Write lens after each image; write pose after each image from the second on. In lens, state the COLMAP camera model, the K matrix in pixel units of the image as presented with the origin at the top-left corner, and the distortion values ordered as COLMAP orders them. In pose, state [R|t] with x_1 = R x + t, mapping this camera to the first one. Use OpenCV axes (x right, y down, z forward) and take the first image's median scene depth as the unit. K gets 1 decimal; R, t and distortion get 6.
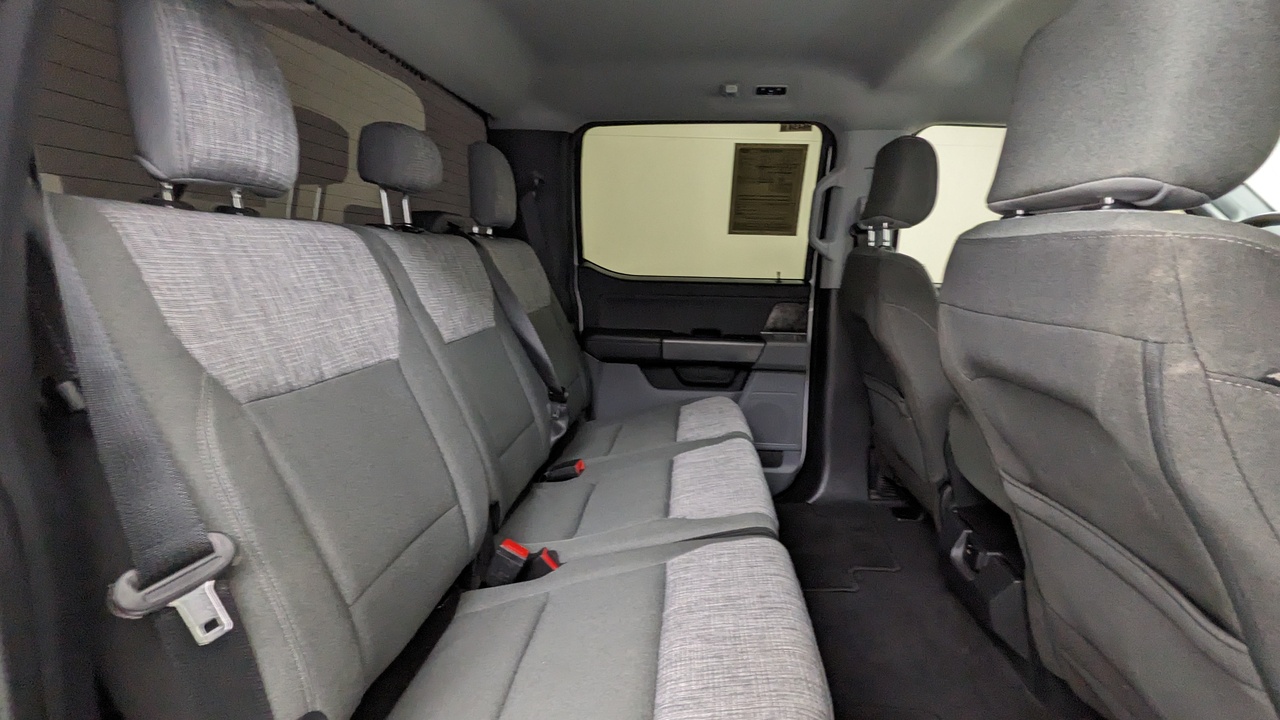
lens RADIAL K [[613.9, 0, 643.8], [0, 613.9, 358.0], [0, 0, 1]] dist [0.000961, 0.000240]
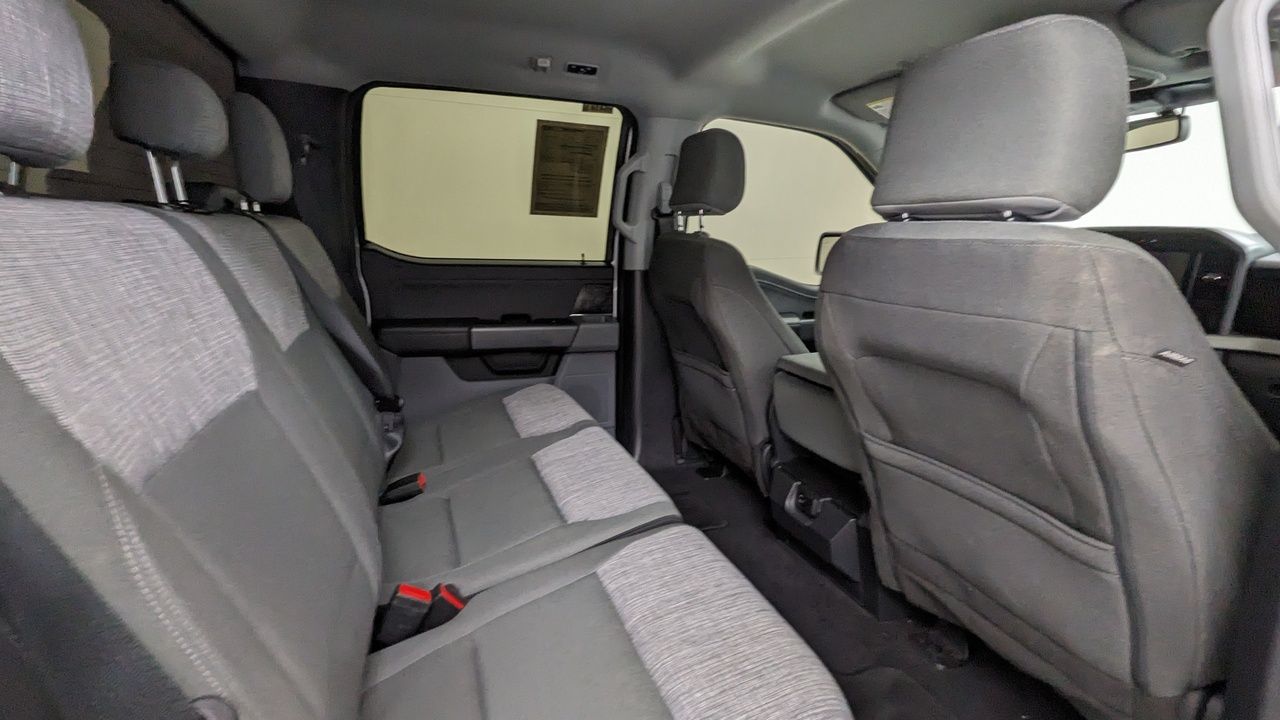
lens RADIAL K [[613.9, 0, 643.8], [0, 613.9, 358.0], [0, 0, 1]] dist [0.000961, 0.000240]
pose [[0.905256, -0.078595, 0.417533, -0.194157], [0.060386, 0.996565, 0.056667, -0.034901], [-0.420553, -0.026085, 0.906893, 0.078119]]
